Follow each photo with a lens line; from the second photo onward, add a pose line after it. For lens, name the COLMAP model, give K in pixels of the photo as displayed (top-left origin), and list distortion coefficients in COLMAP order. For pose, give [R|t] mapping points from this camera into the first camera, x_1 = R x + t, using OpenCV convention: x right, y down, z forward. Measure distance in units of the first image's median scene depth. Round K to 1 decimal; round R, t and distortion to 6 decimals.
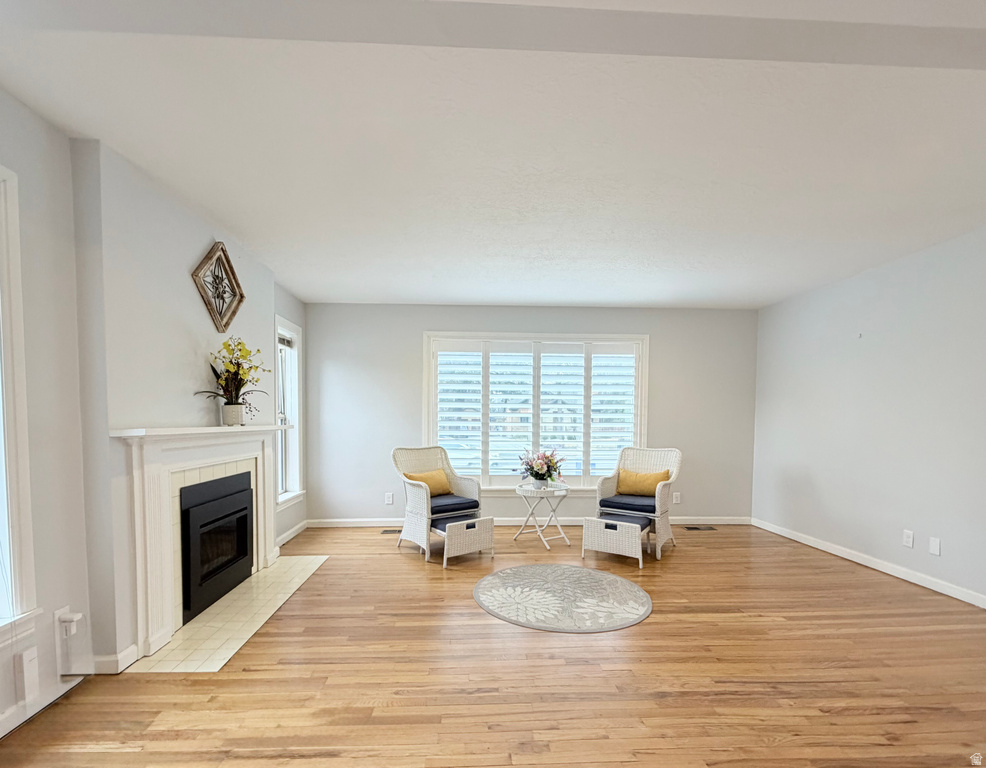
lens RADIAL K [[465.5, 0, 488.9], [0, 465.5, 436.0], [0, 0, 1]] dist [0.003655, -0.000167]
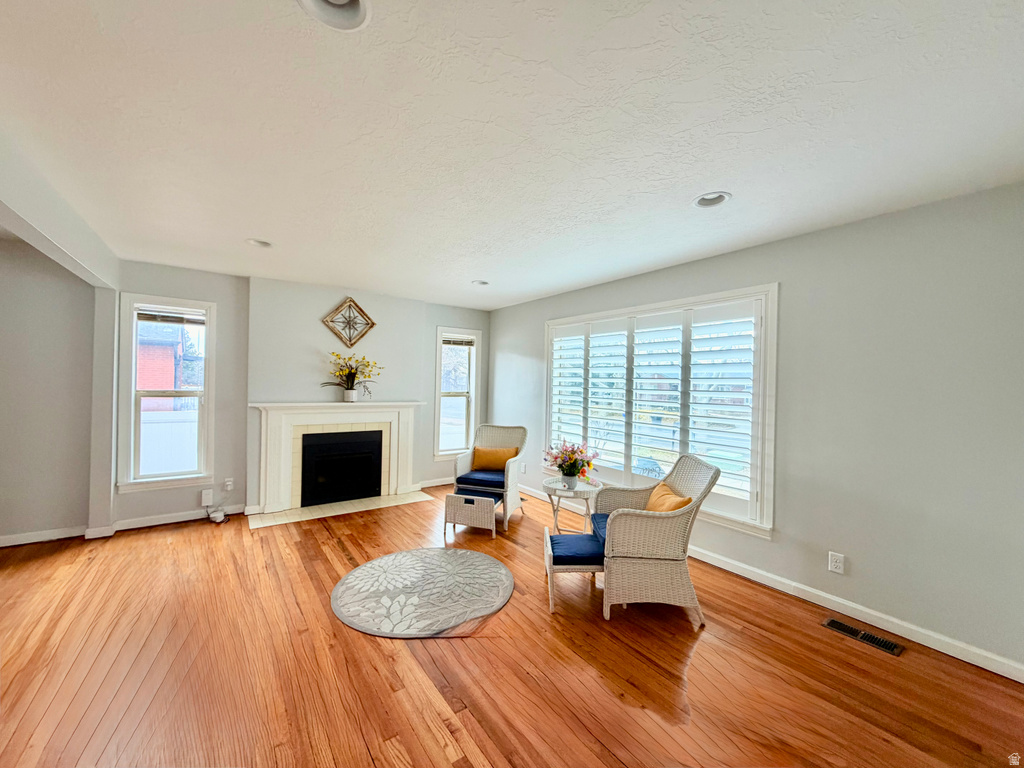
lens RADIAL K [[406.4, 0, 510.6], [0, 406.4, 383.0], [0, 0, 1]] dist [-0.000666, -0.000325]
pose [[0.543012, 0.007445, -0.839692, 1.004308], [-0.049750, 0.998489, -0.023320, -0.084695], [0.838250, 0.054438, 0.542562, 0.667735]]
